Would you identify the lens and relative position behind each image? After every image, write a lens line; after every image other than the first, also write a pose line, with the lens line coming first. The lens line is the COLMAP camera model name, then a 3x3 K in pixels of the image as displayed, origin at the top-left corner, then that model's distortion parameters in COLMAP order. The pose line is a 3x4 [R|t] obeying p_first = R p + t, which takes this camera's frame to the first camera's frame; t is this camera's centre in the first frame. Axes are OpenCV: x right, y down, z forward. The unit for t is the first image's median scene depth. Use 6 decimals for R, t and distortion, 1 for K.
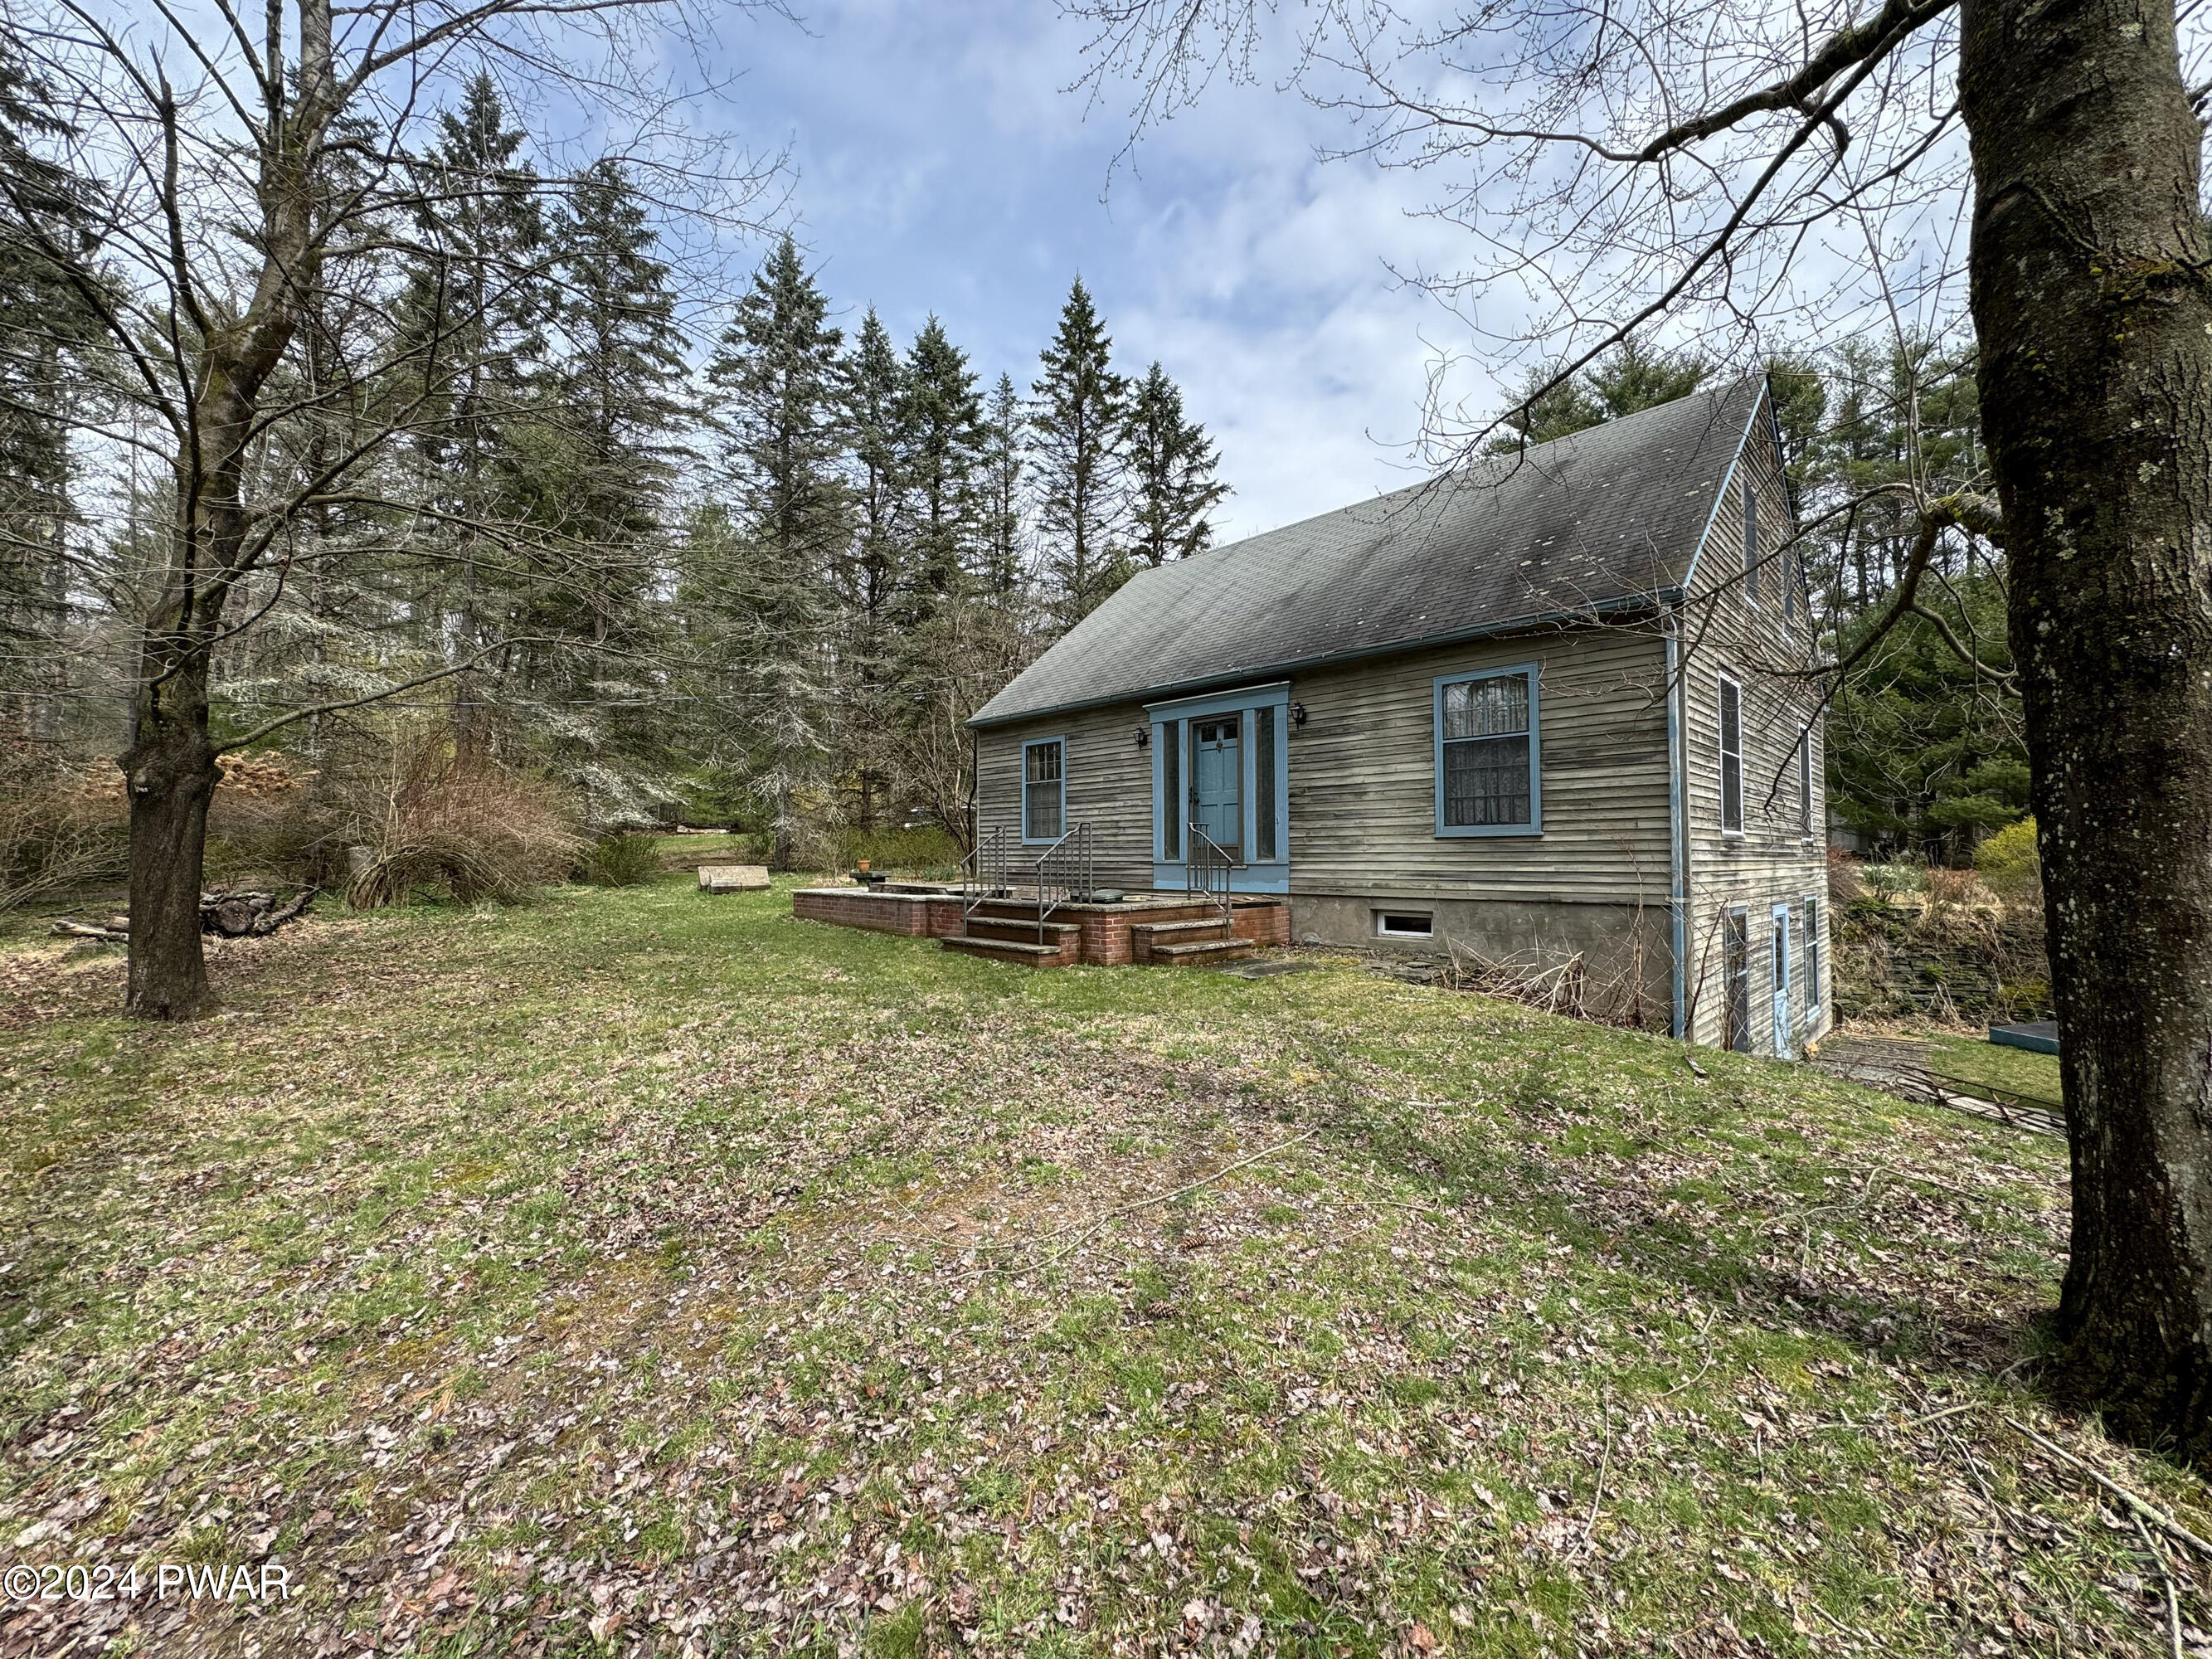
lens RADIAL K [[883.5, 0, 1106.0], [0, 883.5, 829.5], [0, 0, 1]] dist [-0.006583, -0.000422]
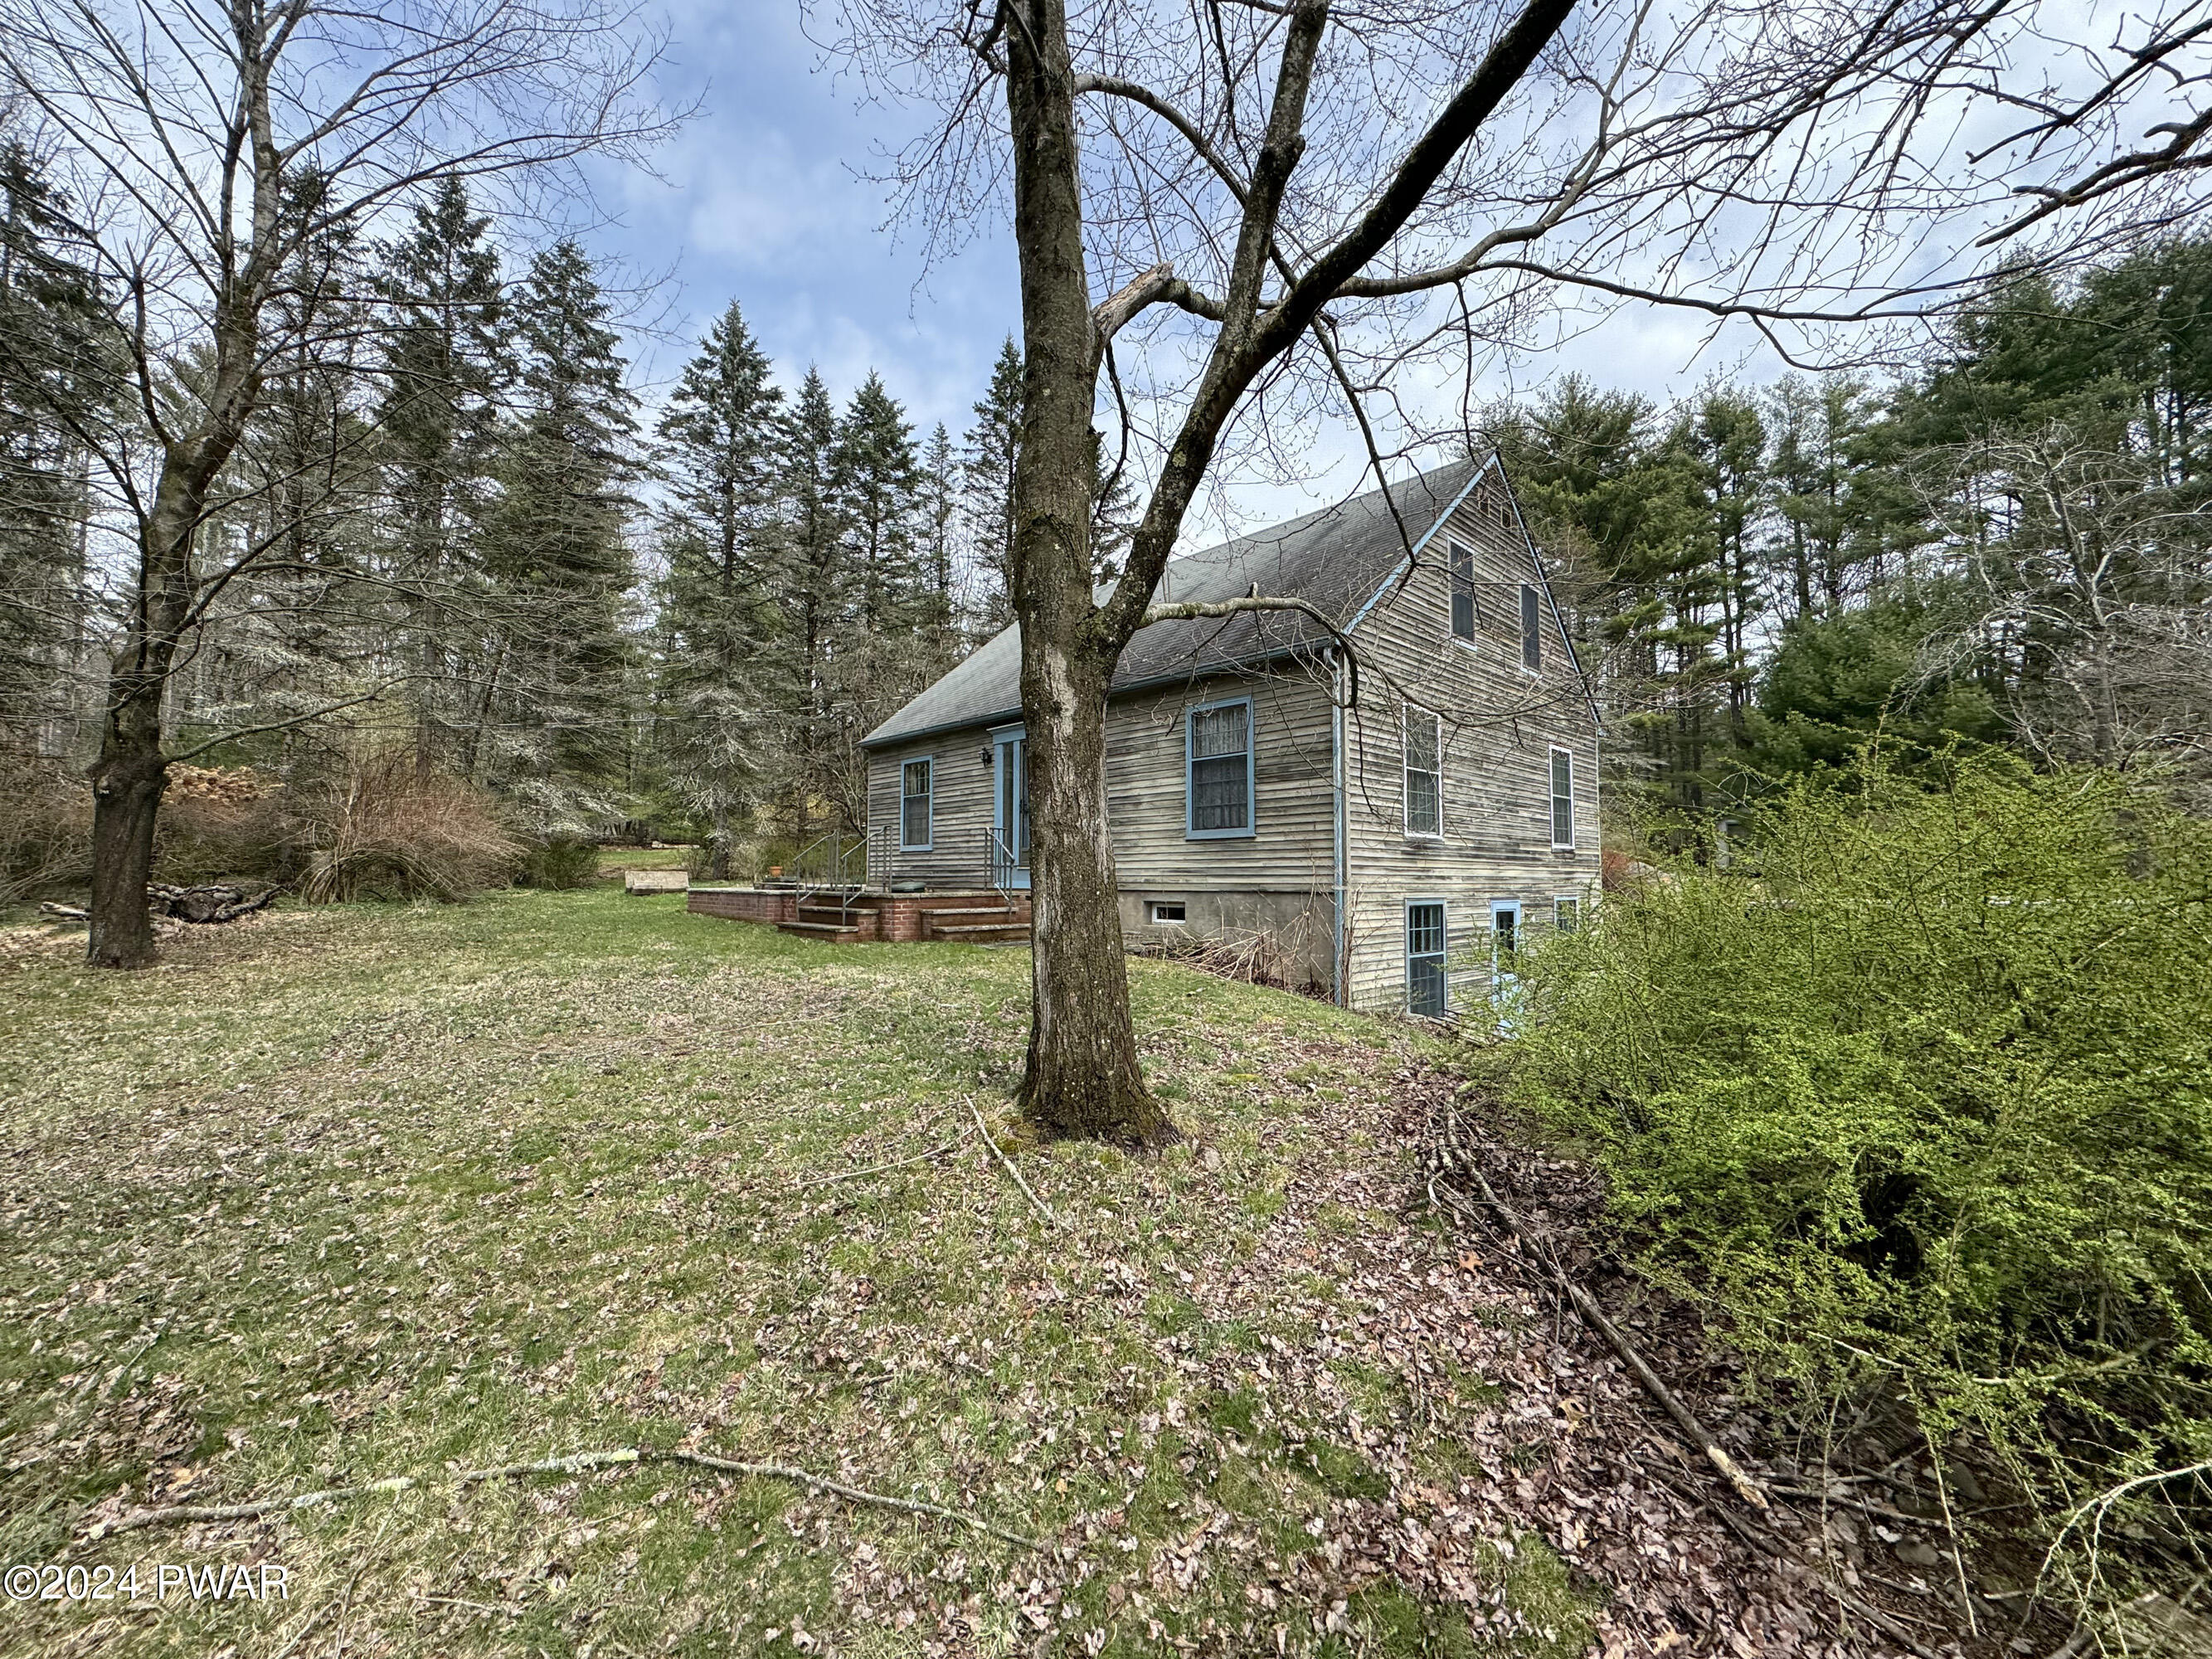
lens RADIAL K [[883.5, 0, 1106.0], [0, 883.5, 829.5], [0, 0, 1]] dist [-0.006583, -0.000422]
pose [[0.999963, 0.003500, -0.007804, 0.141355], [-0.003693, 0.999683, -0.024911, 0.013116], [0.007715, 0.024938, 0.999659, -0.102648]]
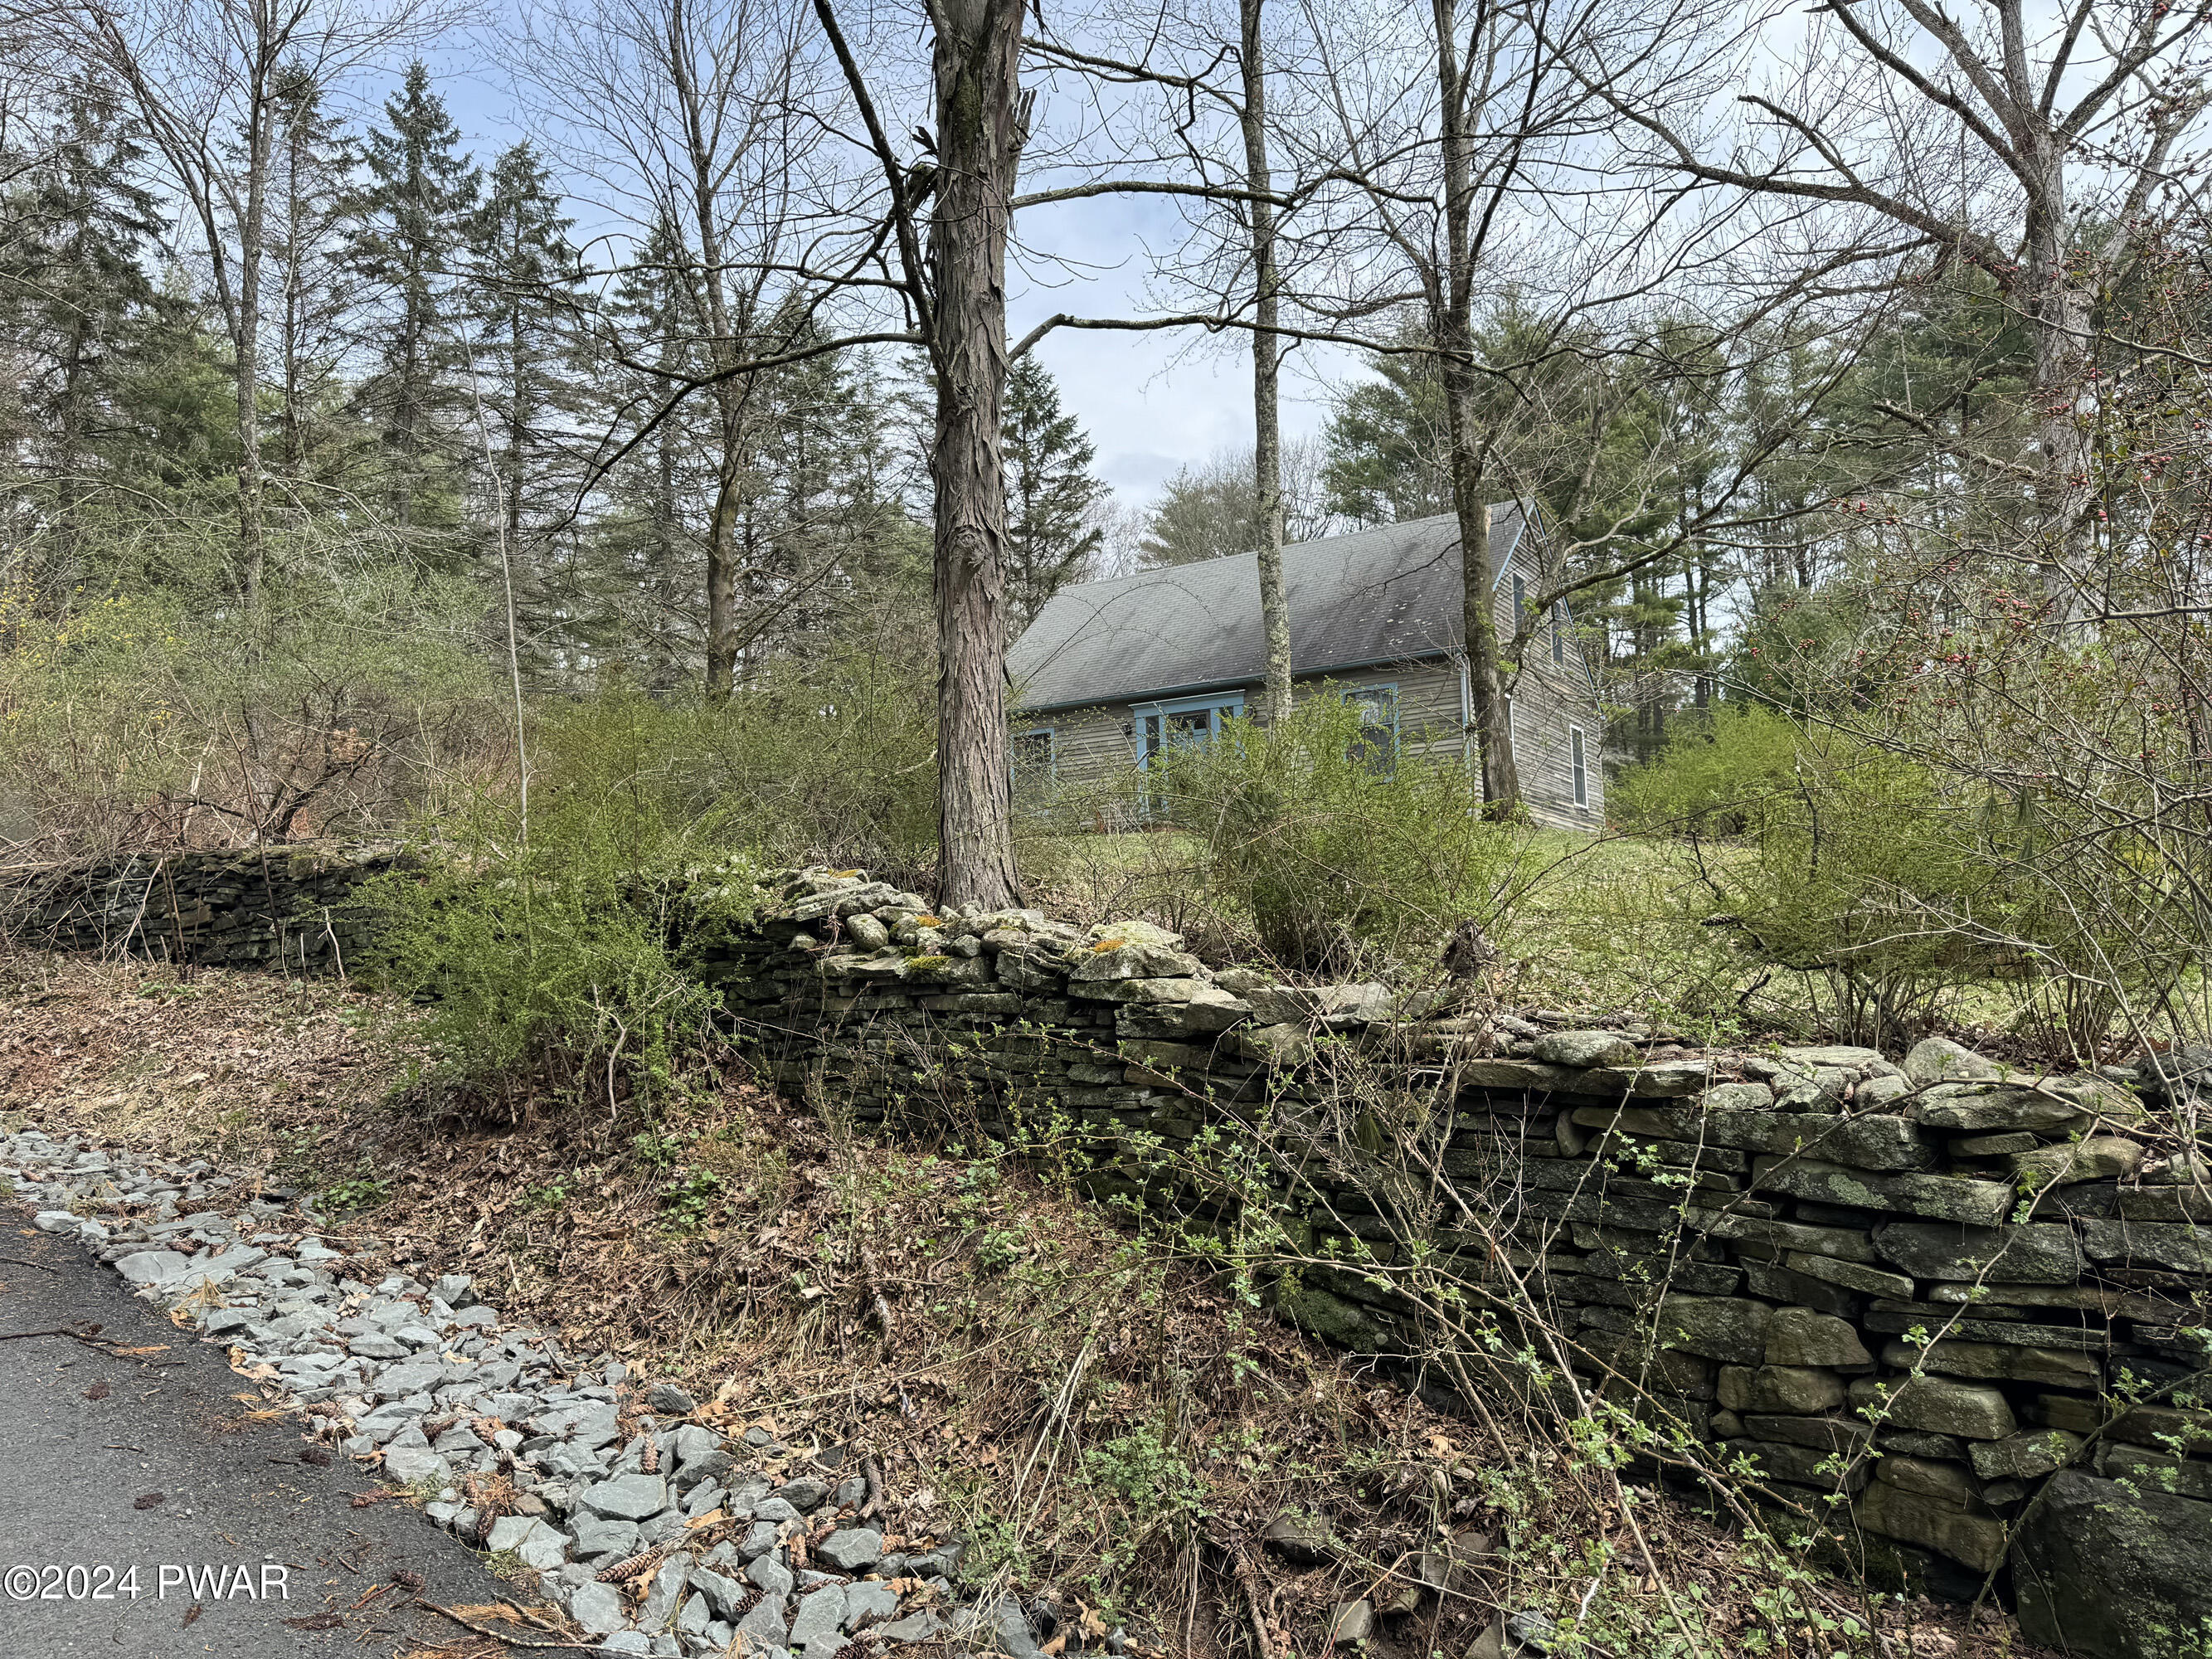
lens RADIAL K [[1529.0, 0, 1106.0], [0, 1529.0, 829.5], [0, 0, 1]] dist [0.051963, 0.000228]
pose [[0.971055, 0.000437, 0.238856, -0.371956], [0.016569, 0.997466, -0.069188, 0.141369], [-0.238281, 0.071143, 0.968587, -0.832289]]
